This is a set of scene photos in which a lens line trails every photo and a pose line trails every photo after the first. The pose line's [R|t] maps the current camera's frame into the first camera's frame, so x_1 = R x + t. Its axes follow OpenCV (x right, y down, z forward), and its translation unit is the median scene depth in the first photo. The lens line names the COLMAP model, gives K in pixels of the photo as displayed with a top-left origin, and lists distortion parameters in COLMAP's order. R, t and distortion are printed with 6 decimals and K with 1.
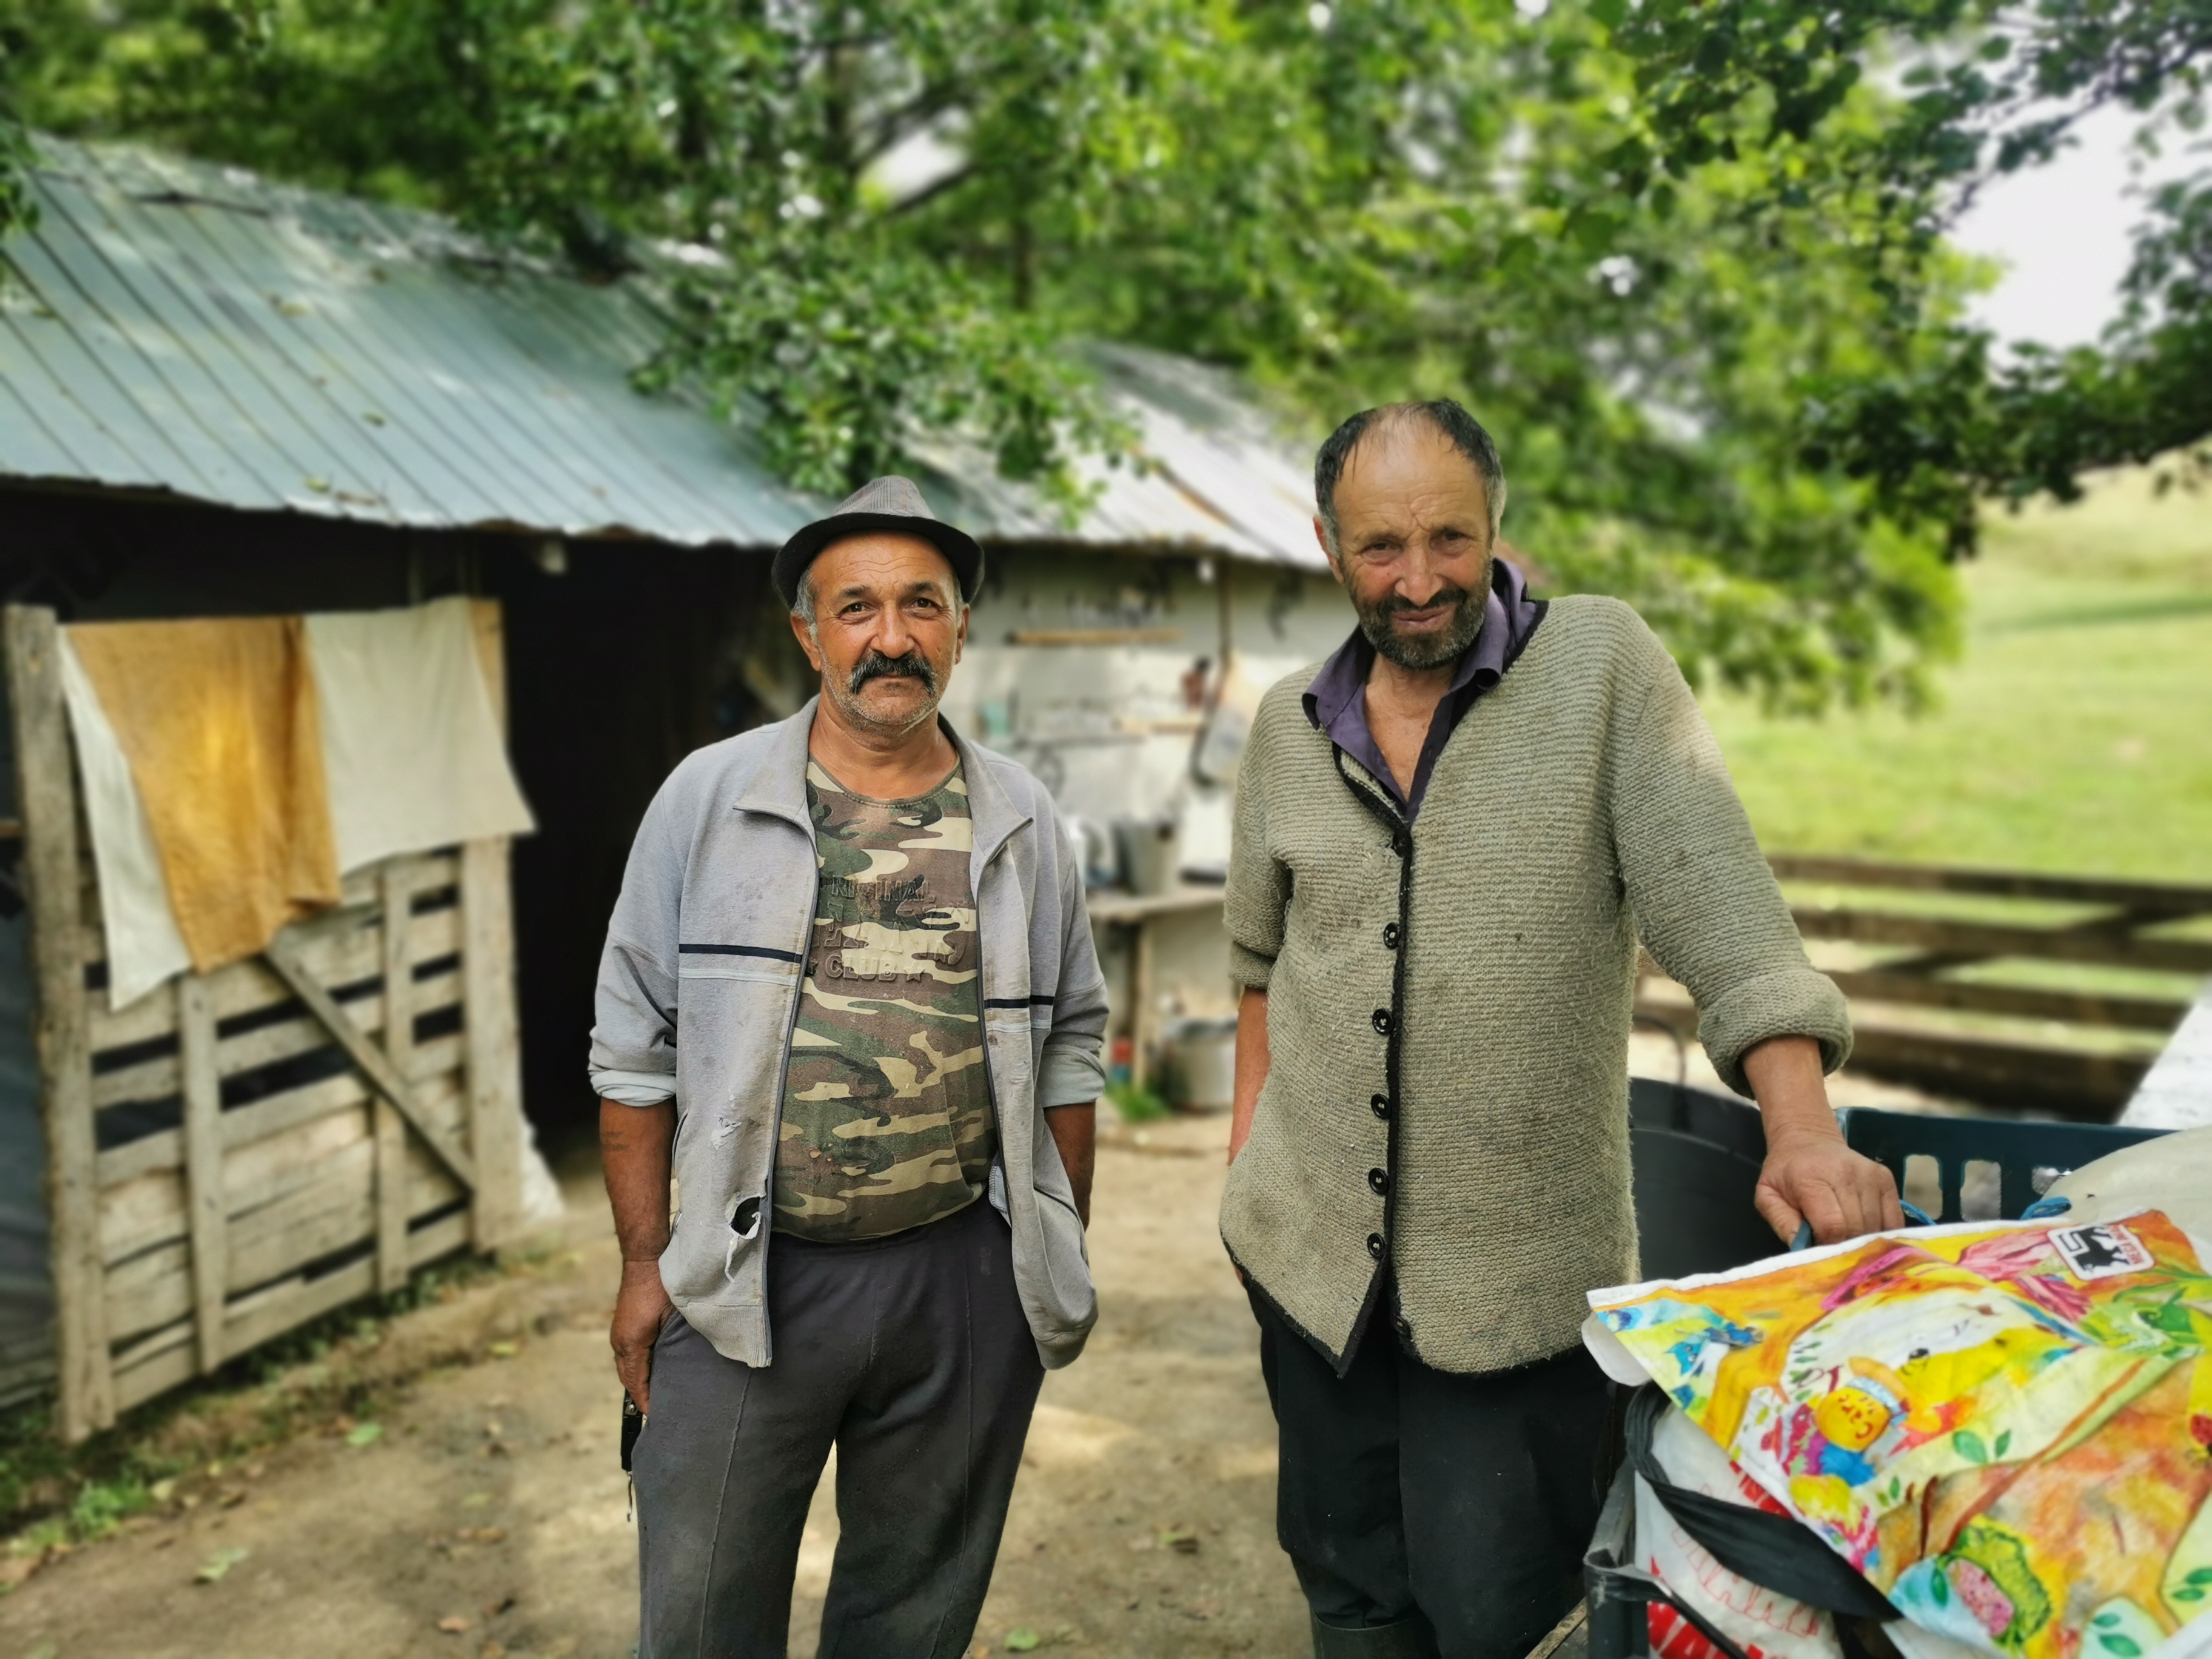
lens RADIAL K [[1700.6, 0, 1102.3], [0, 1700.6, 825.1], [0, 0, 1]] dist [0.071256, -0.086217]
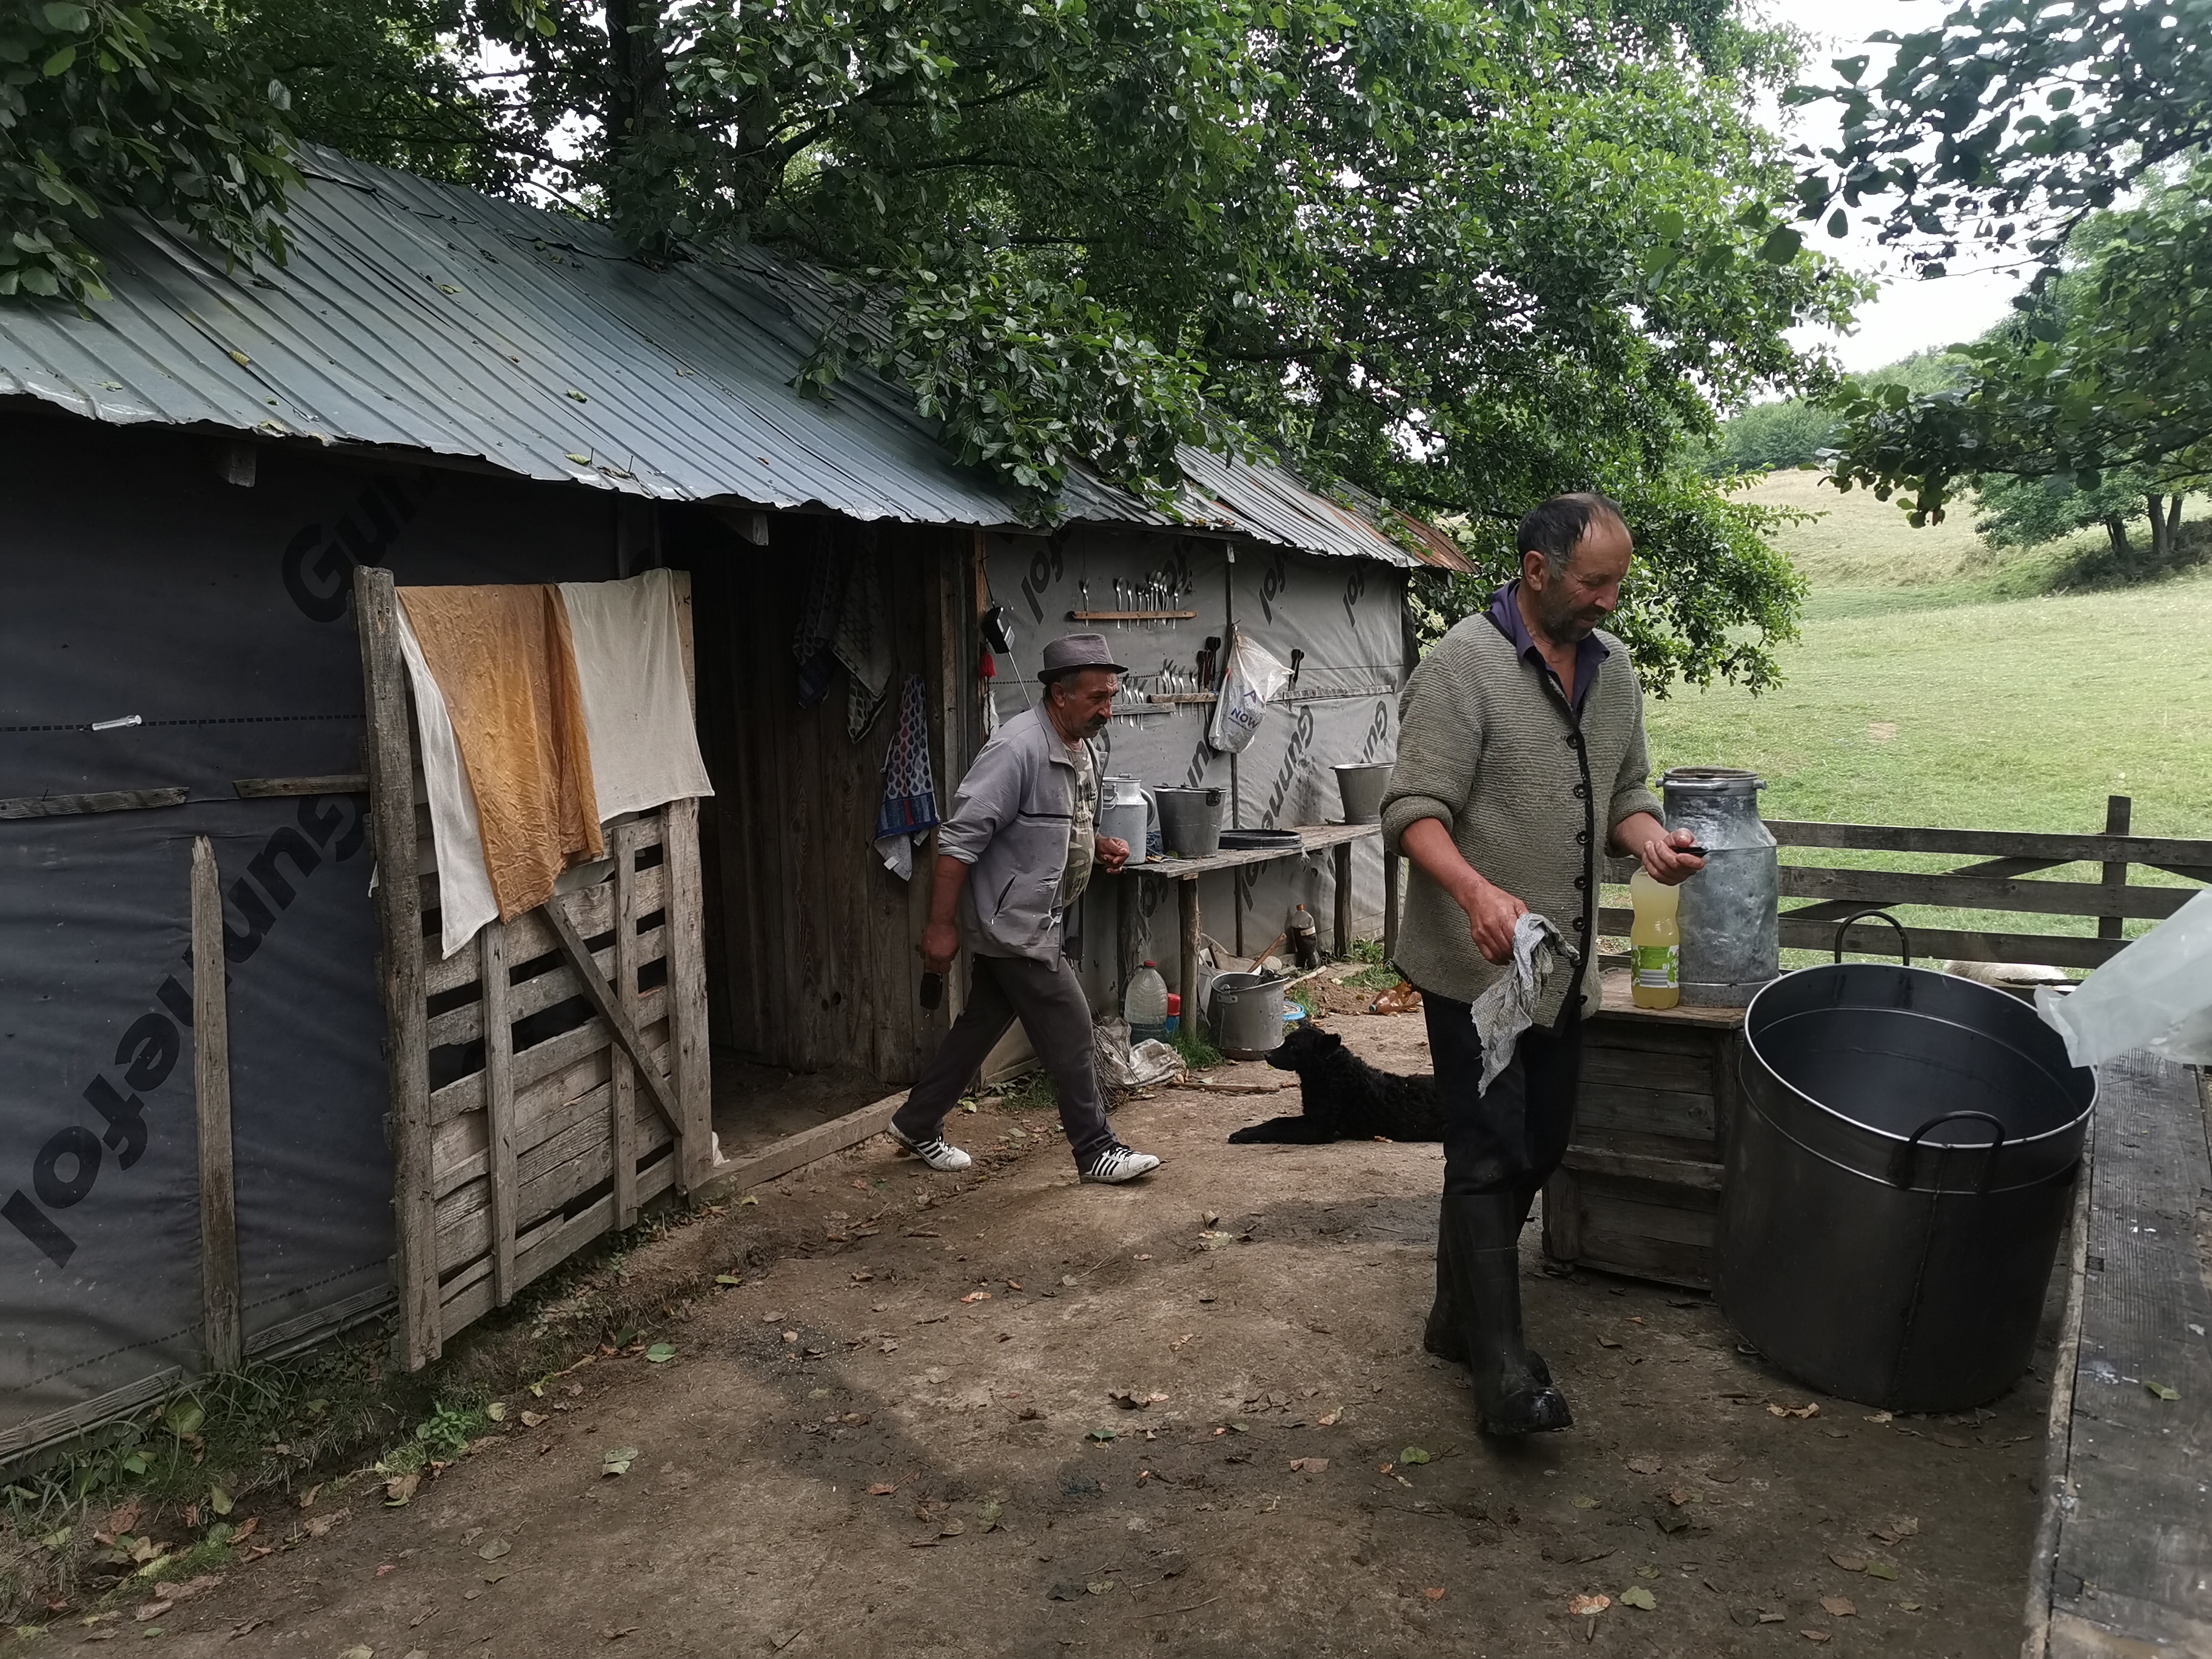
lens RADIAL K [[1700.6, 0, 1102.3], [0, 1700.6, 825.1], [0, 0, 1]] dist [0.071256, -0.086217]
pose [[0.988847, -0.009887, 0.148605, -0.285577], [0.009203, 0.999944, 0.005289, 0.022089], [-0.148649, -0.003862, 0.988883, -0.079181]]
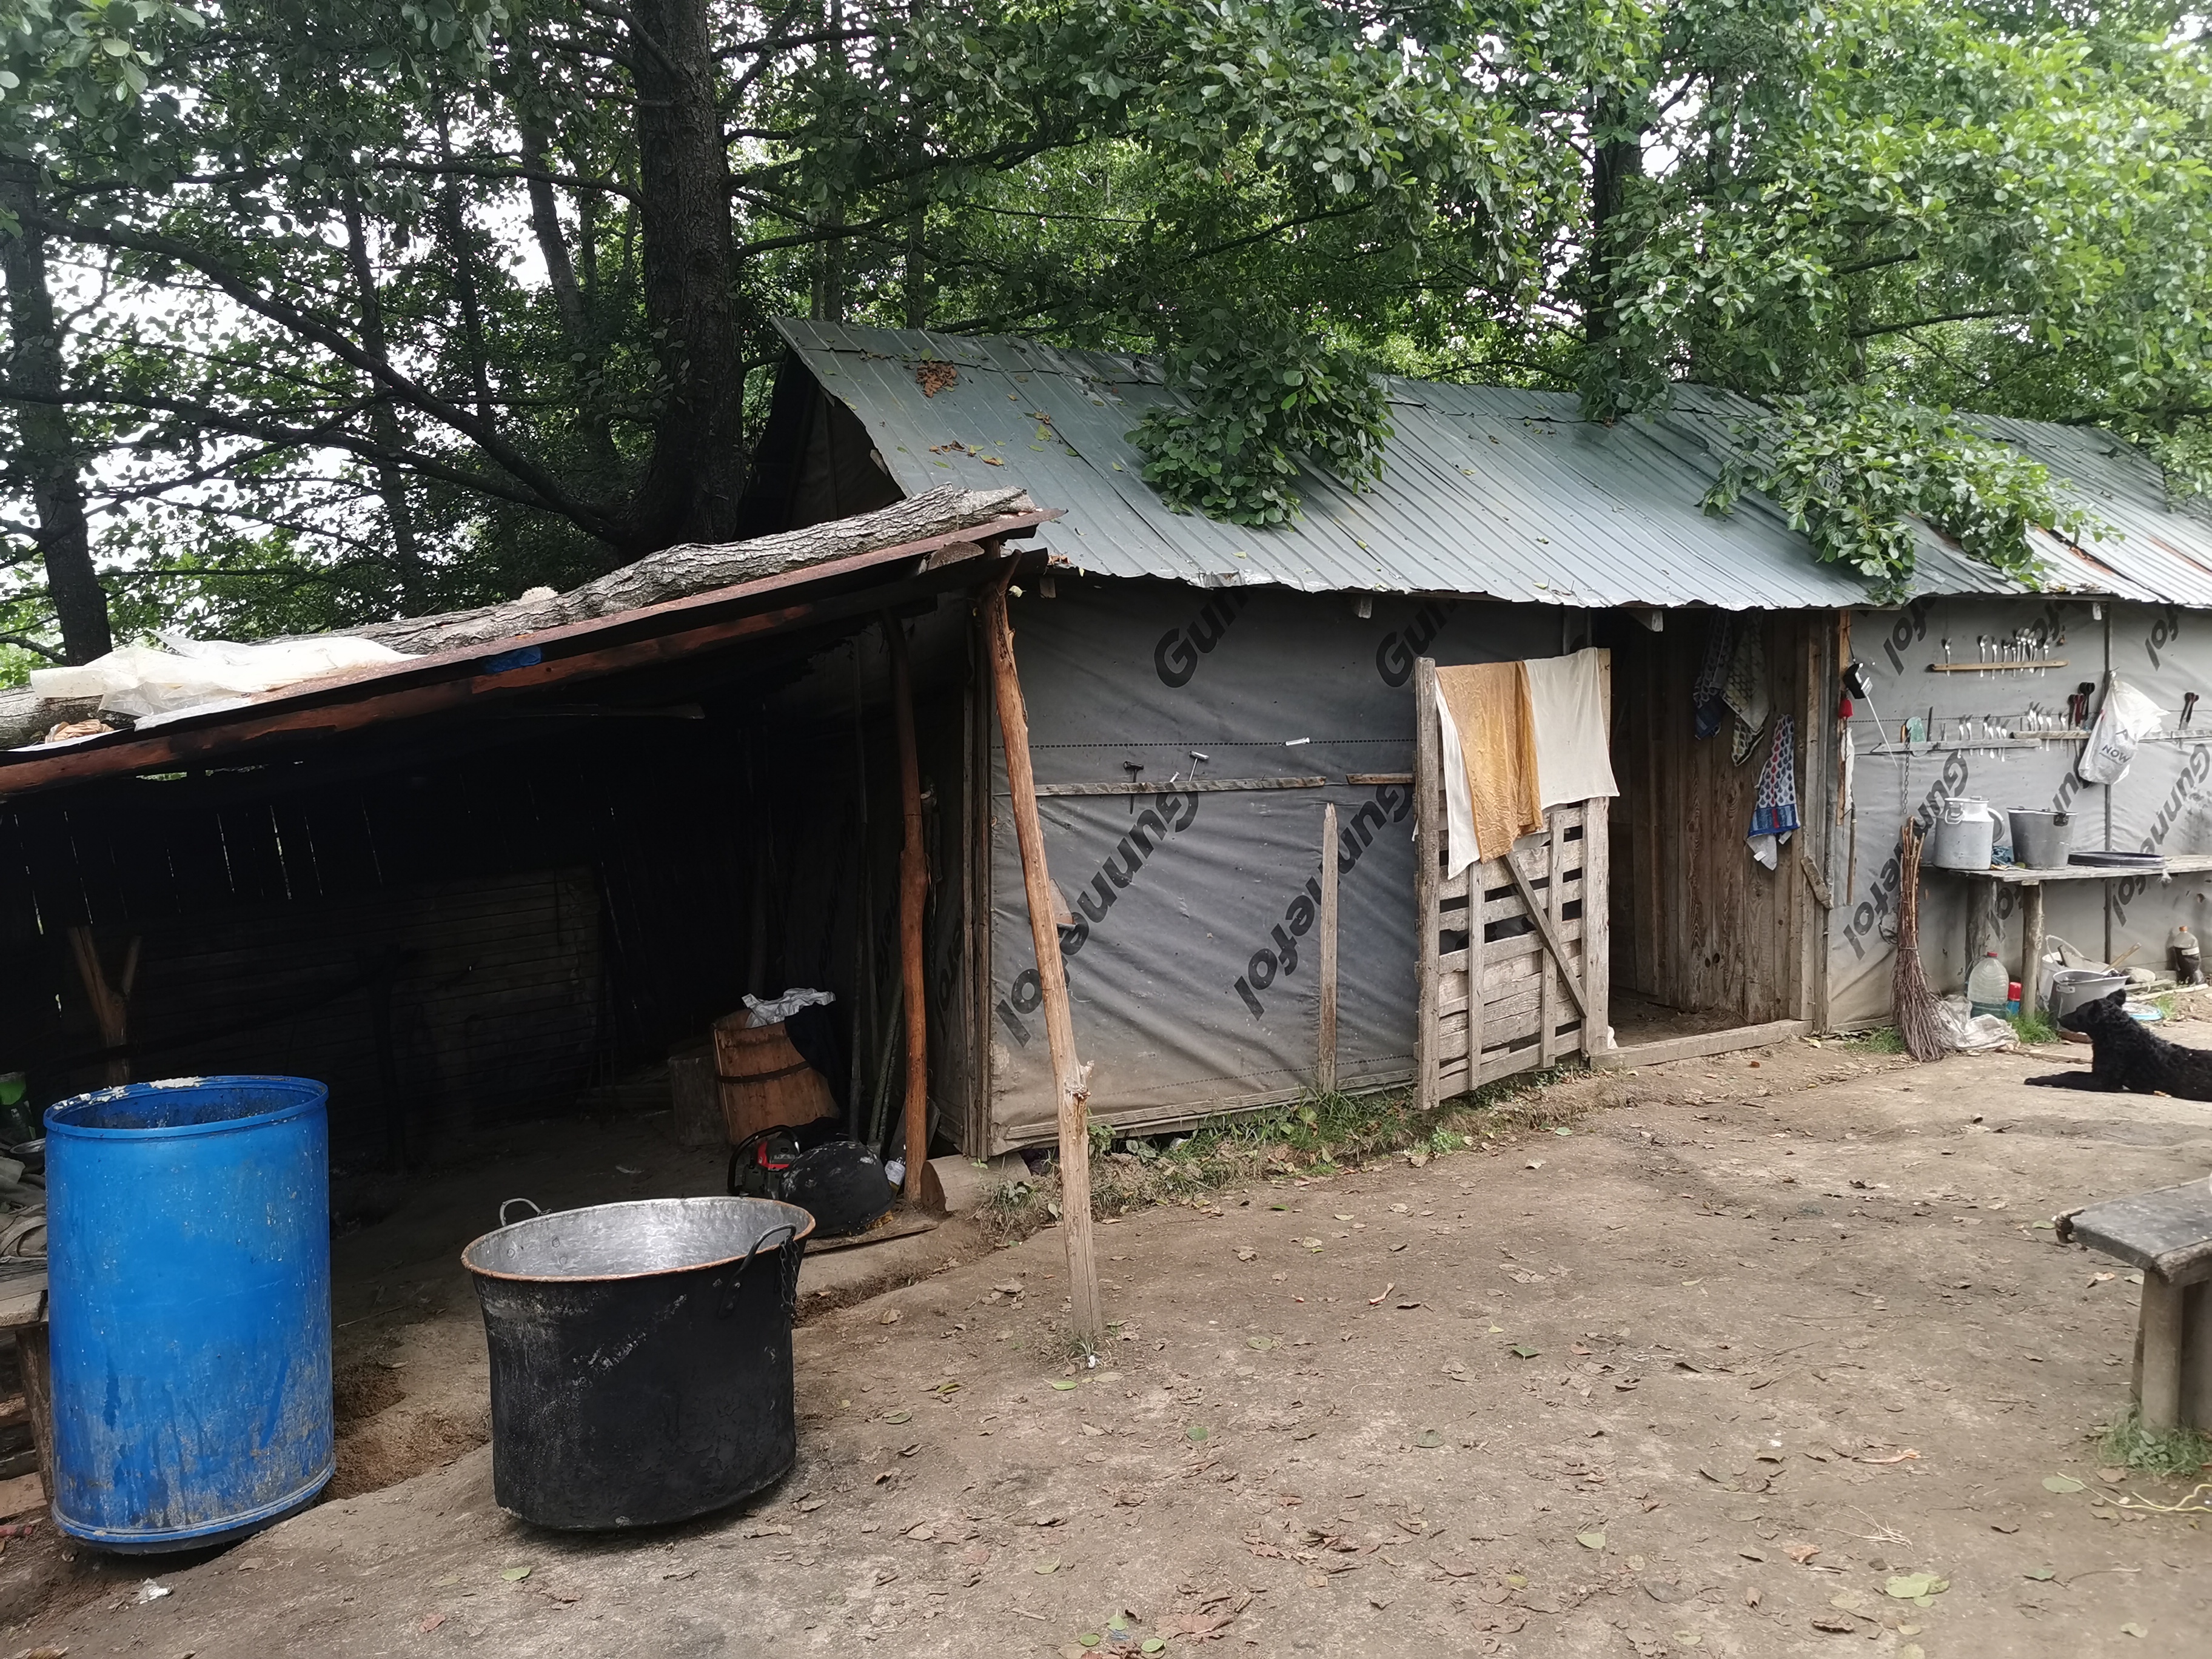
lens RADIAL K [[1700.6, 0, 1102.3], [0, 1700.6, 825.1], [0, 0, 1]] dist [0.071256, -0.086217]
pose [[0.921459, 0.033579, -0.387022, -0.184092], [-0.038997, 0.999220, -0.006153, 0.066320], [0.386514, 0.020762, 0.922050, -0.702639]]
